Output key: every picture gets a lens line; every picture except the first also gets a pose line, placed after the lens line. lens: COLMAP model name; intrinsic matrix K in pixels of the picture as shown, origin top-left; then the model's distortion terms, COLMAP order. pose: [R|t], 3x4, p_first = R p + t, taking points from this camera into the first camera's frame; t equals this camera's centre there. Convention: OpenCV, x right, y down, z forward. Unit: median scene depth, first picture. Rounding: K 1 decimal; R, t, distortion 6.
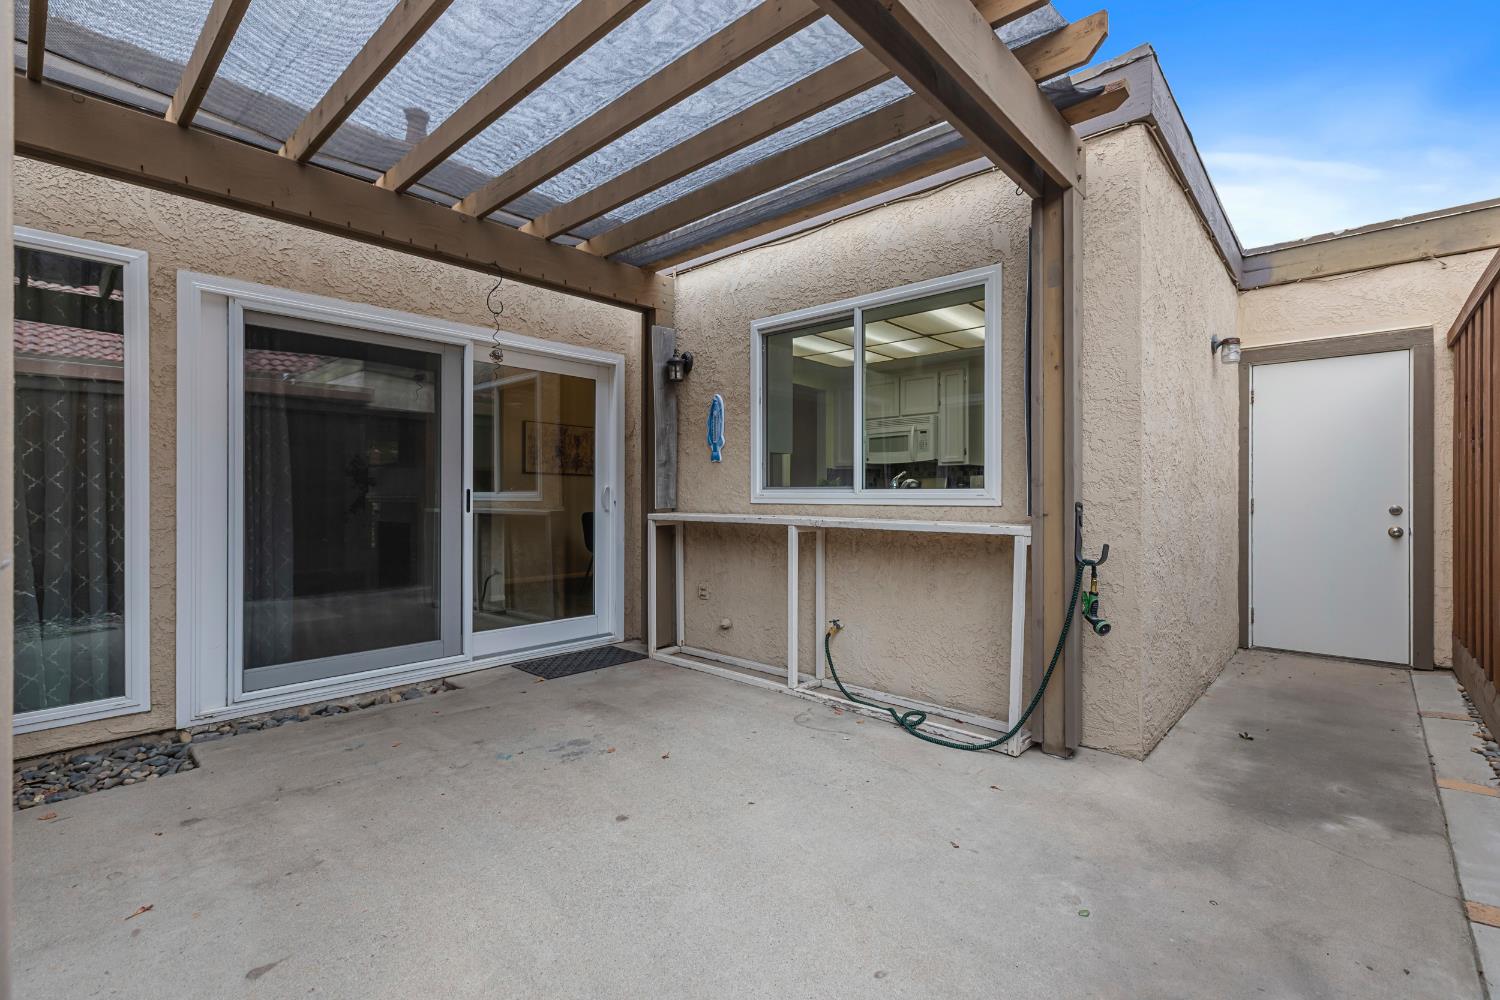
lens RADIAL K [[676.0, 0, 753.8], [0, 676.0, 498.3], [0, 0, 1]] dist [0.002149, 0.000499]
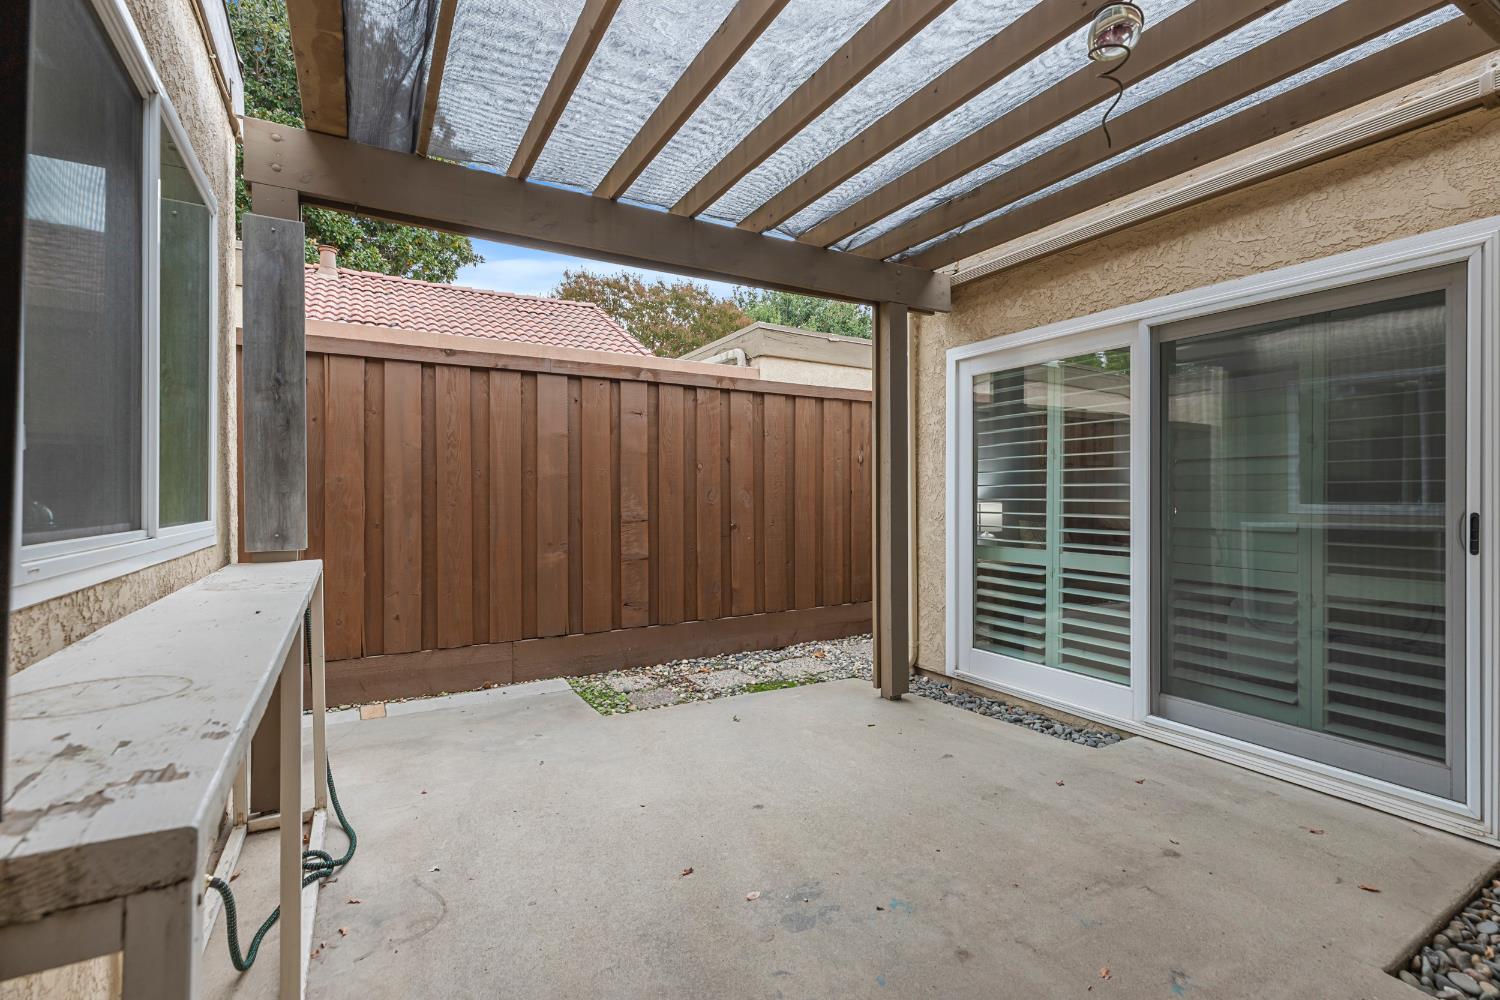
lens RADIAL K [[676.0, 0, 758.0], [0, 676.0, 498.0], [0, 0, 1]] dist [0.002149, 0.000499]
pose [[-0.956165, -0.000134, 0.292828, -0.413564], [0.001820, 0.999978, 0.006403, -0.044059], [-0.292822, 0.006655, -0.956144, 1.636332]]
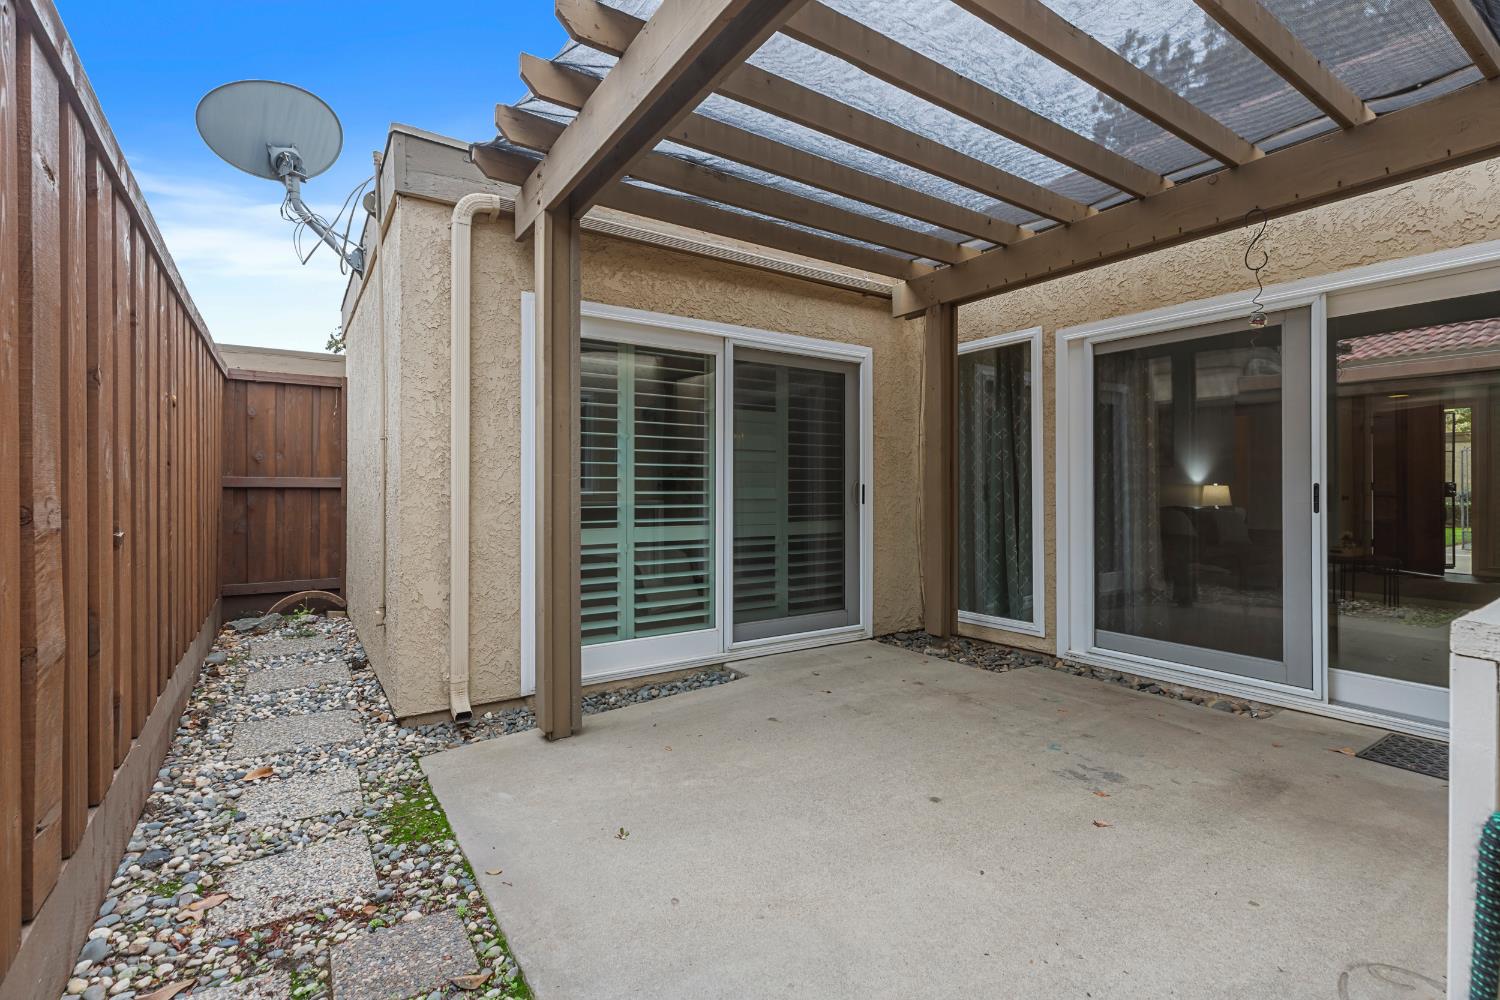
lens RADIAL K [[676.0, 0, 753.9], [0, 676.0, 488.1], [0, 0, 1]] dist [0.002149, 0.000499]
pose [[-0.232292, 0.000187, -0.972646, 0.704155], [-0.000714, 1.000000, 0.000363, -0.011219], [0.972646, 0.000779, -0.232292, 0.758911]]
